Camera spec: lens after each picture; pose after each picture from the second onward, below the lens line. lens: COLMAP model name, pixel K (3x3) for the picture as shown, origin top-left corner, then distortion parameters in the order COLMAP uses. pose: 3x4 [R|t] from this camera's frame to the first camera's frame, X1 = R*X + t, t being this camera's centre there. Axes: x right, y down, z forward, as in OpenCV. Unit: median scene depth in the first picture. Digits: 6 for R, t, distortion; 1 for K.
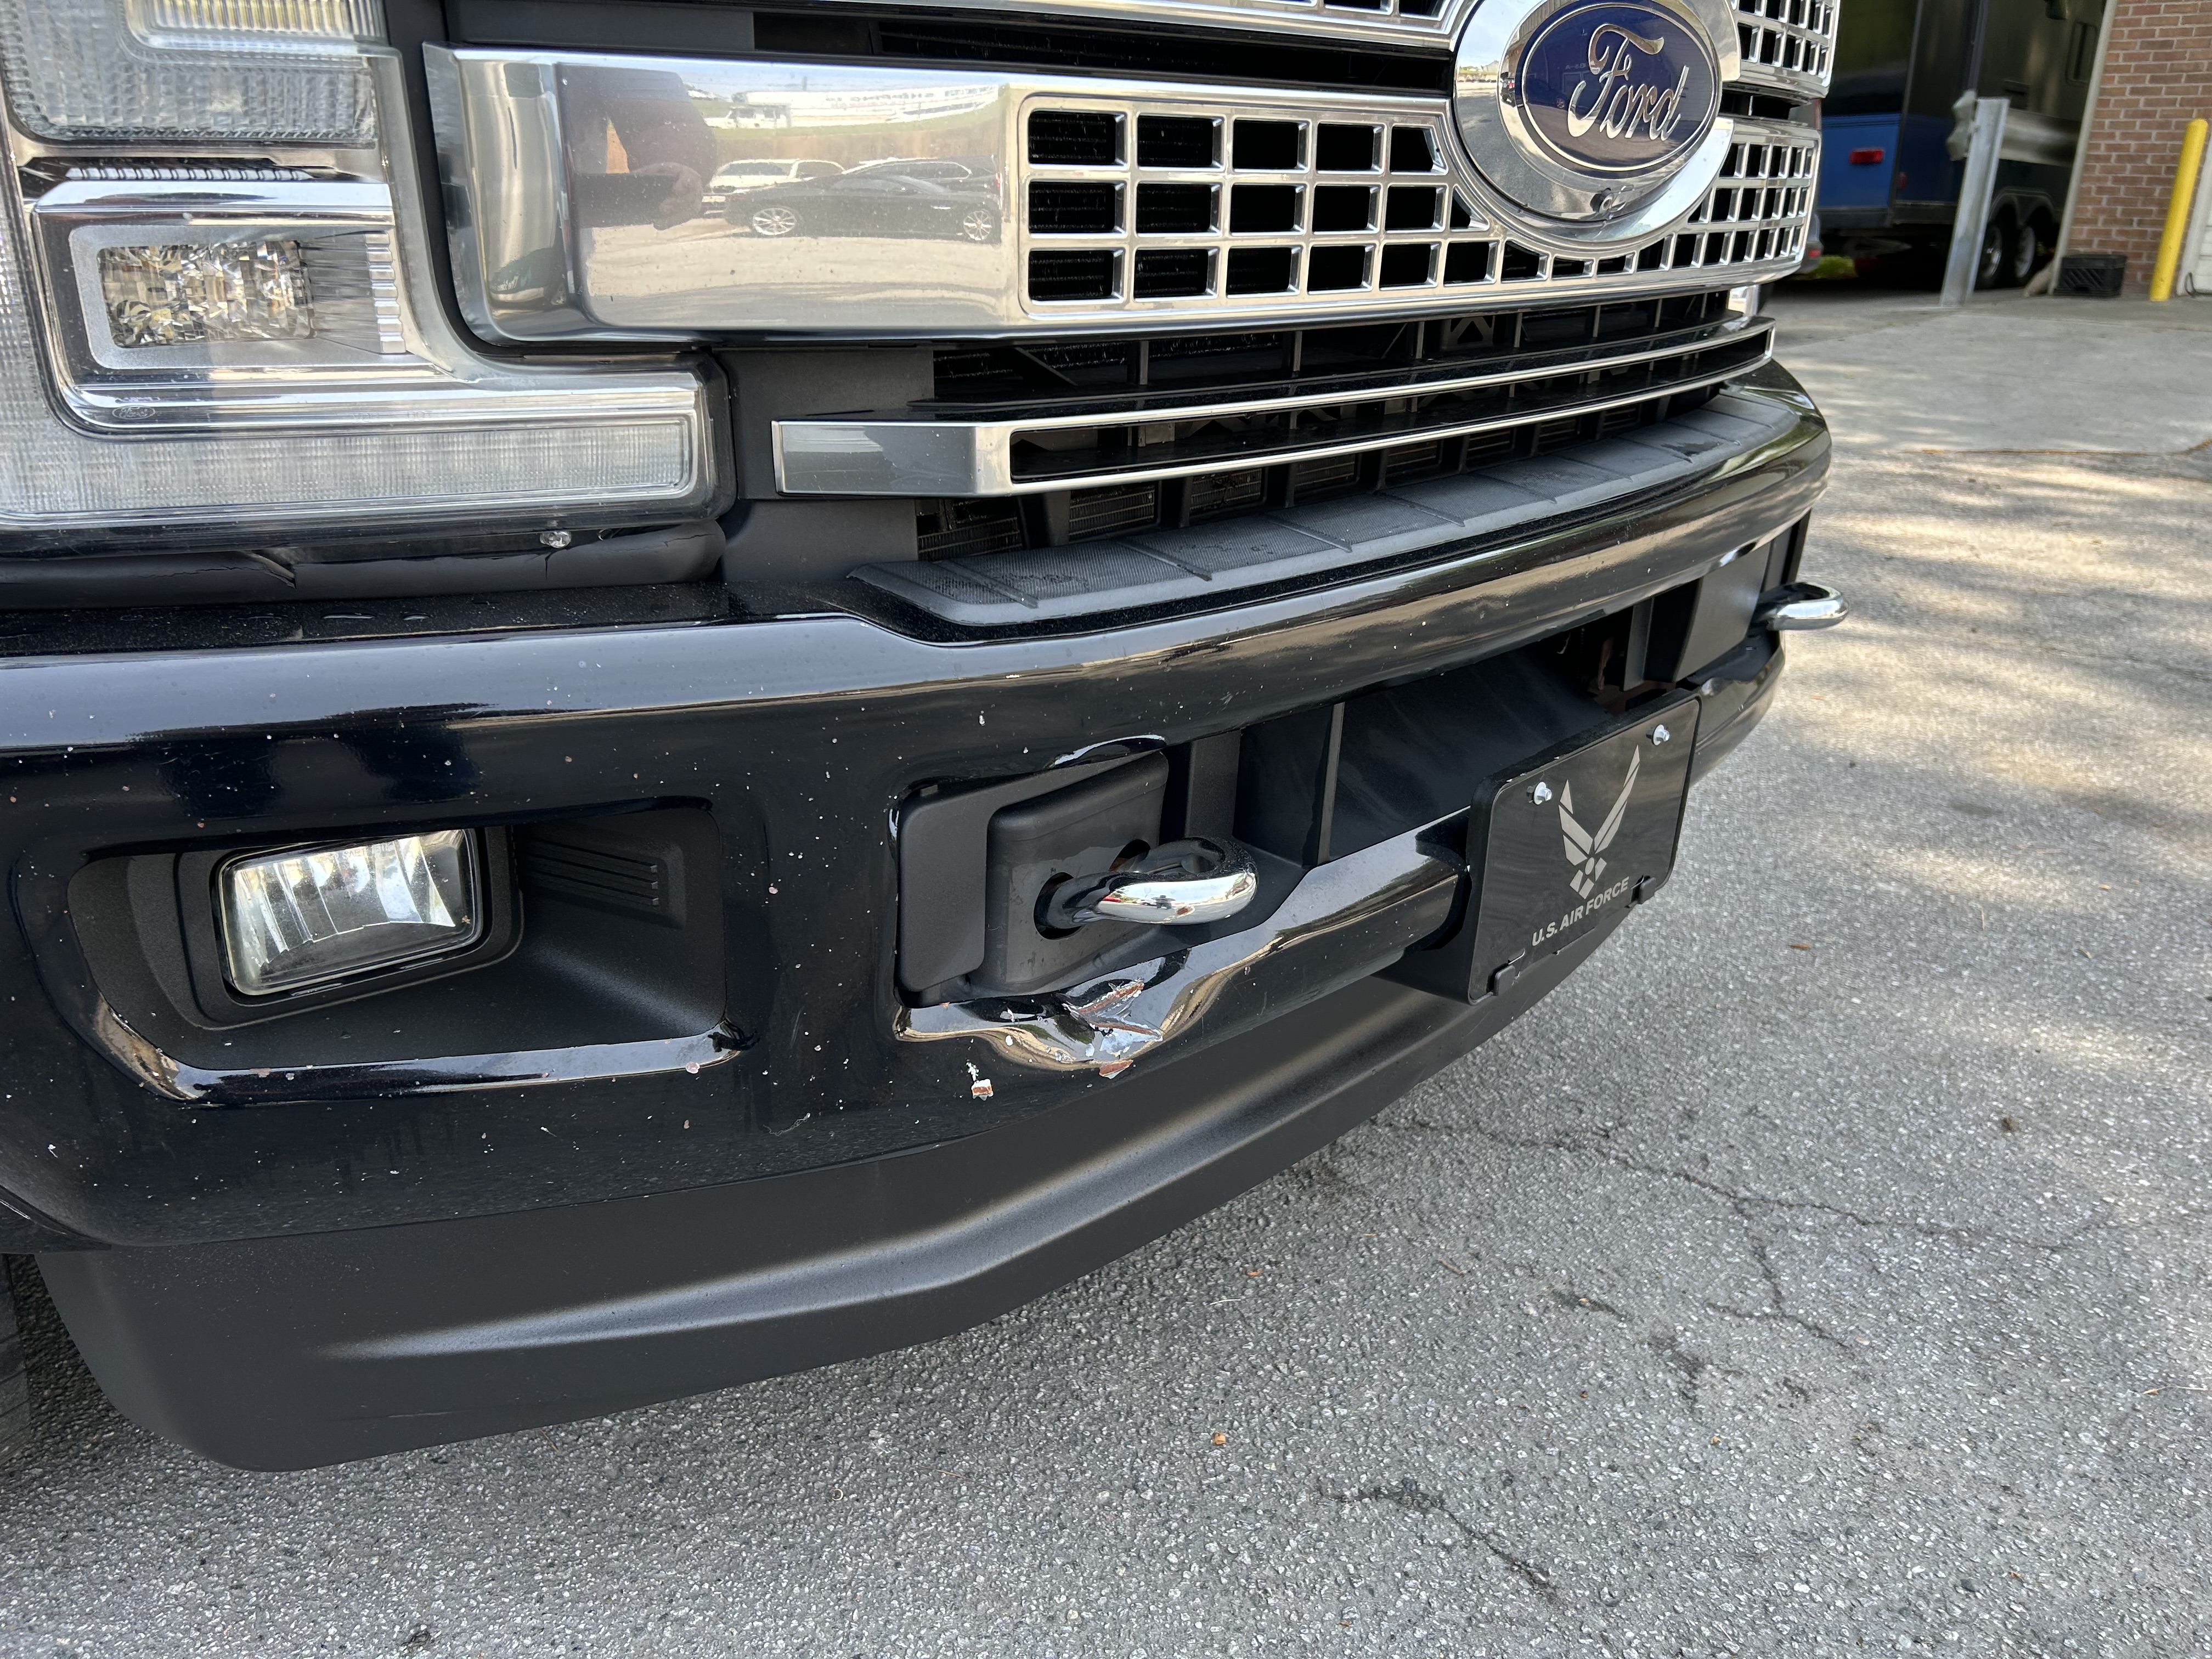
lens RADIAL K [[1697.8, 0, 1113.4], [0, 1697.8, 834.2], [0, 0, 1]] dist [0.063232, -0.069913]
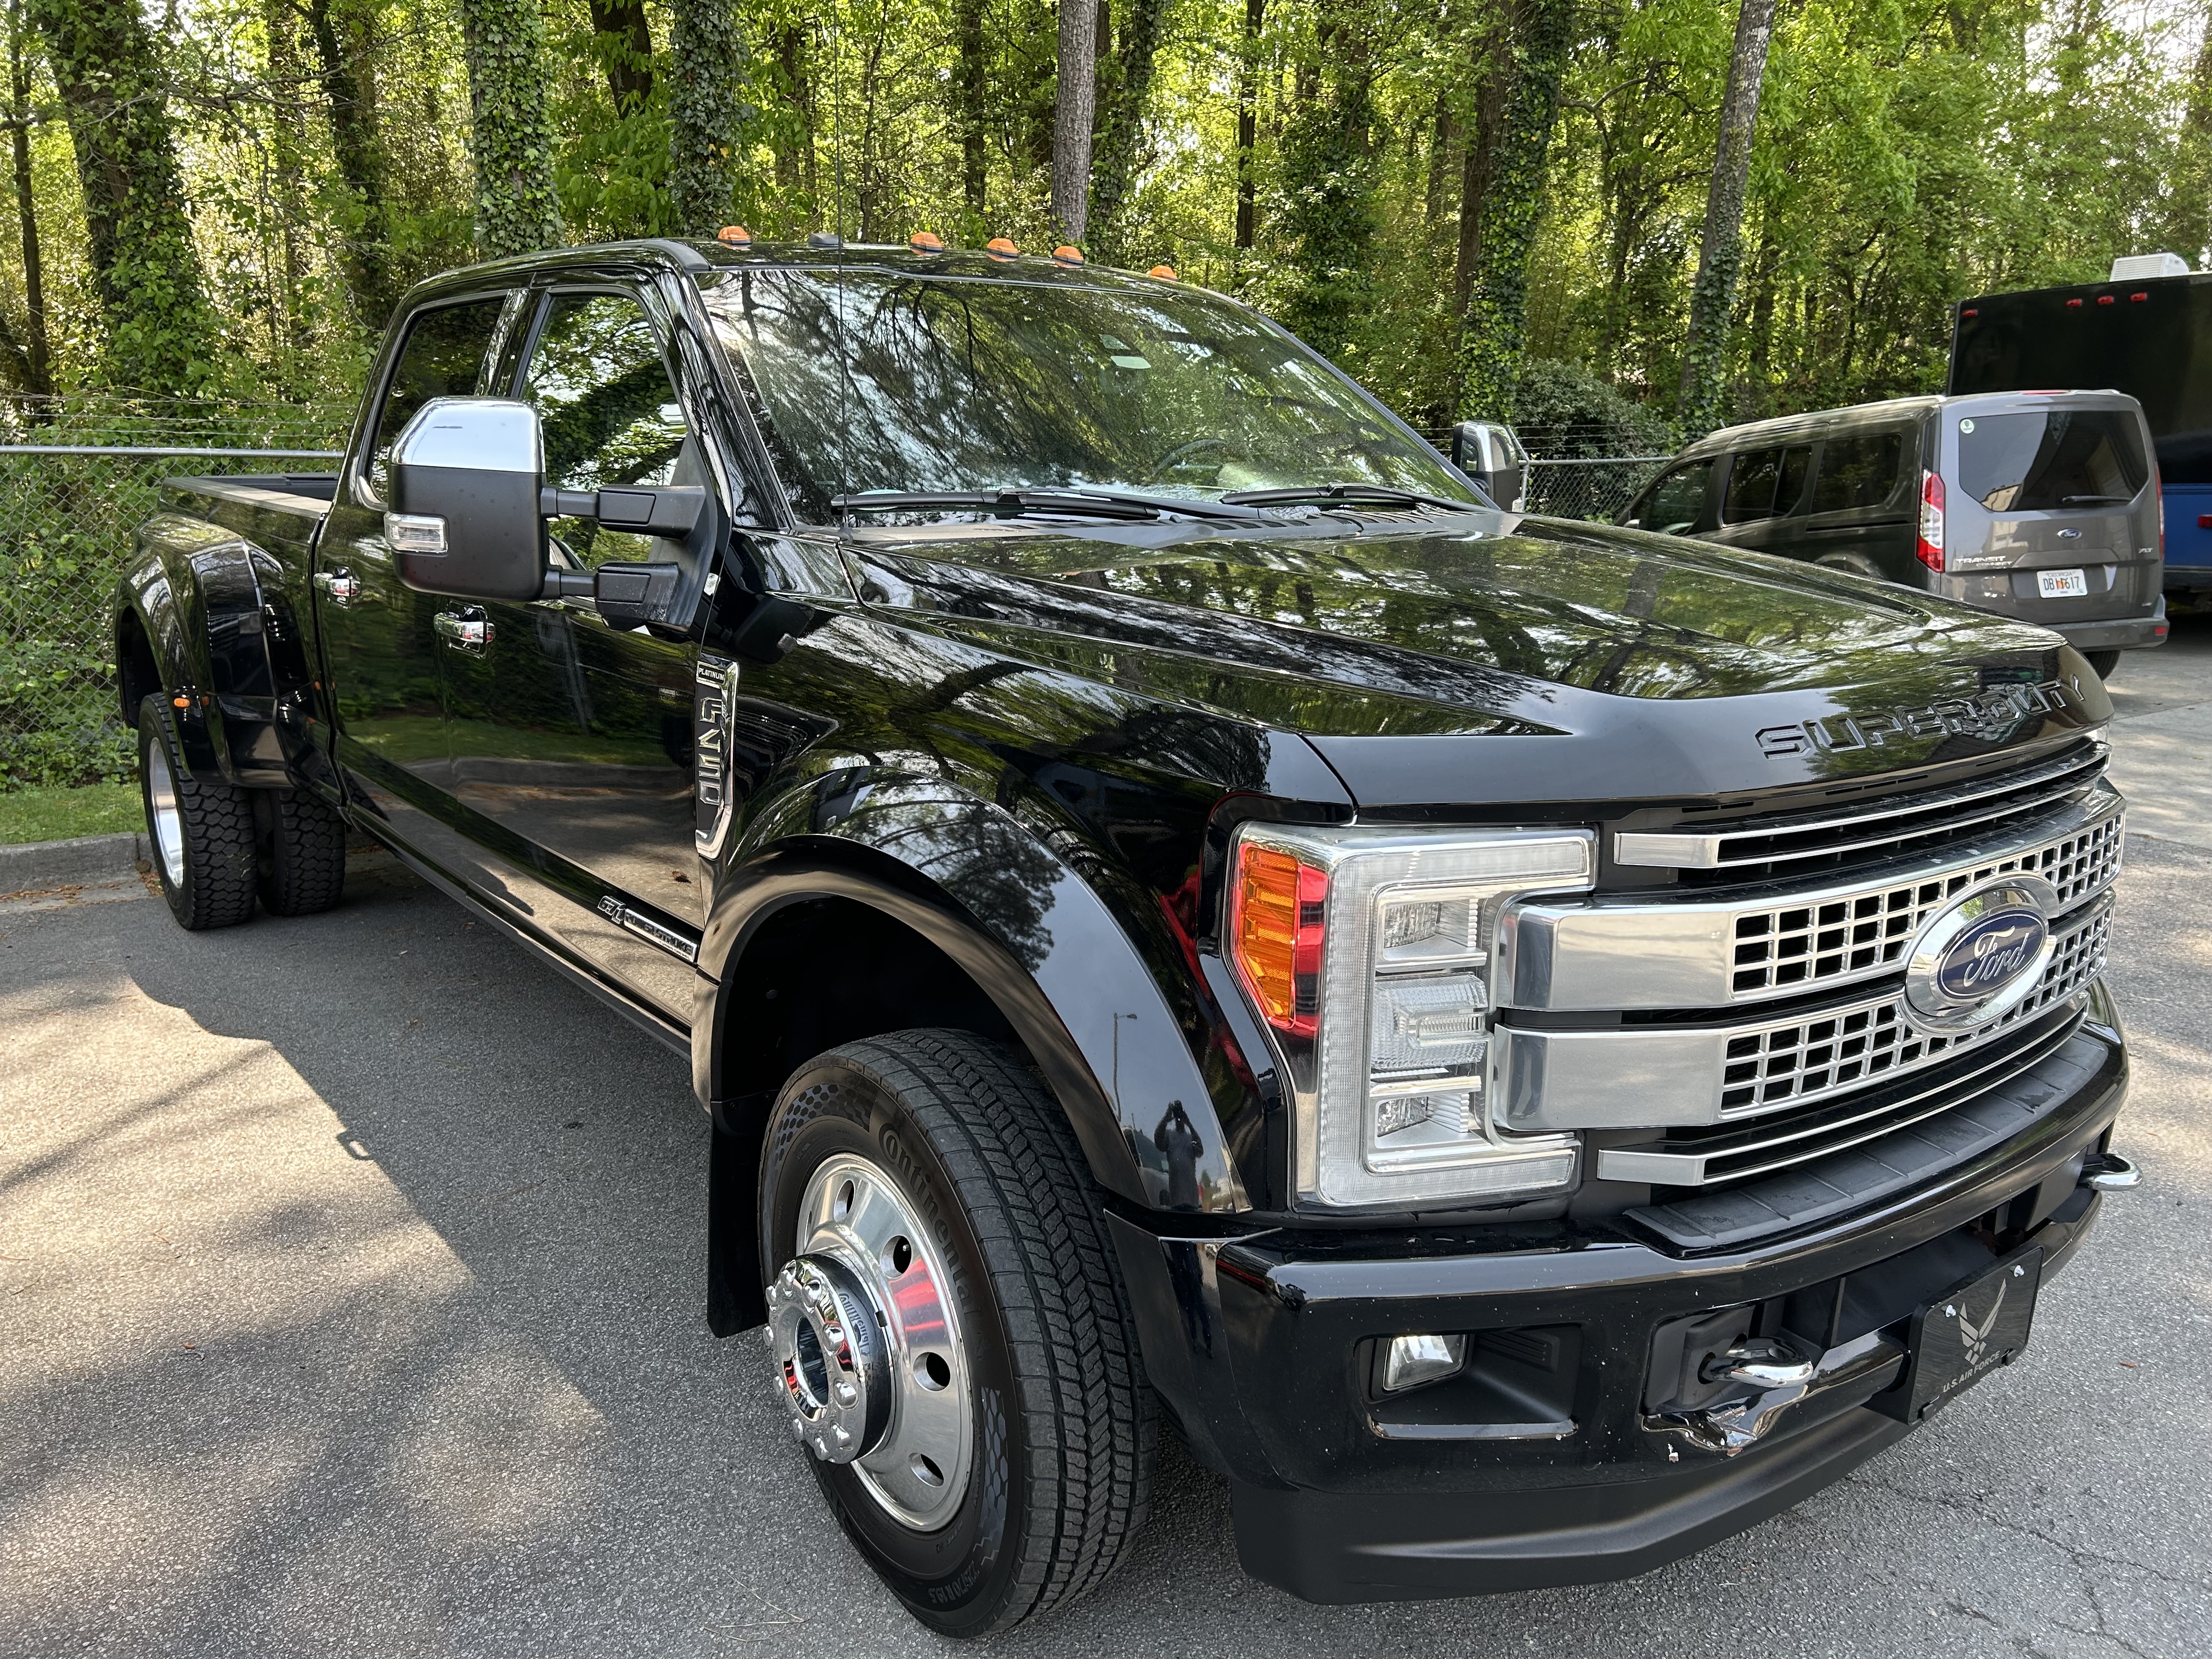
lens RADIAL K [[1697.8, 0, 1086.7], [0, 1697.8, 833.9], [0, 0, 1]] dist [0.063232, -0.069913]
pose [[0.982266, 0.037286, -0.183747, -0.307640], [-0.062738, 0.988896, -0.134715, -0.202367], [0.176684, 0.143853, 0.973699, -0.942936]]
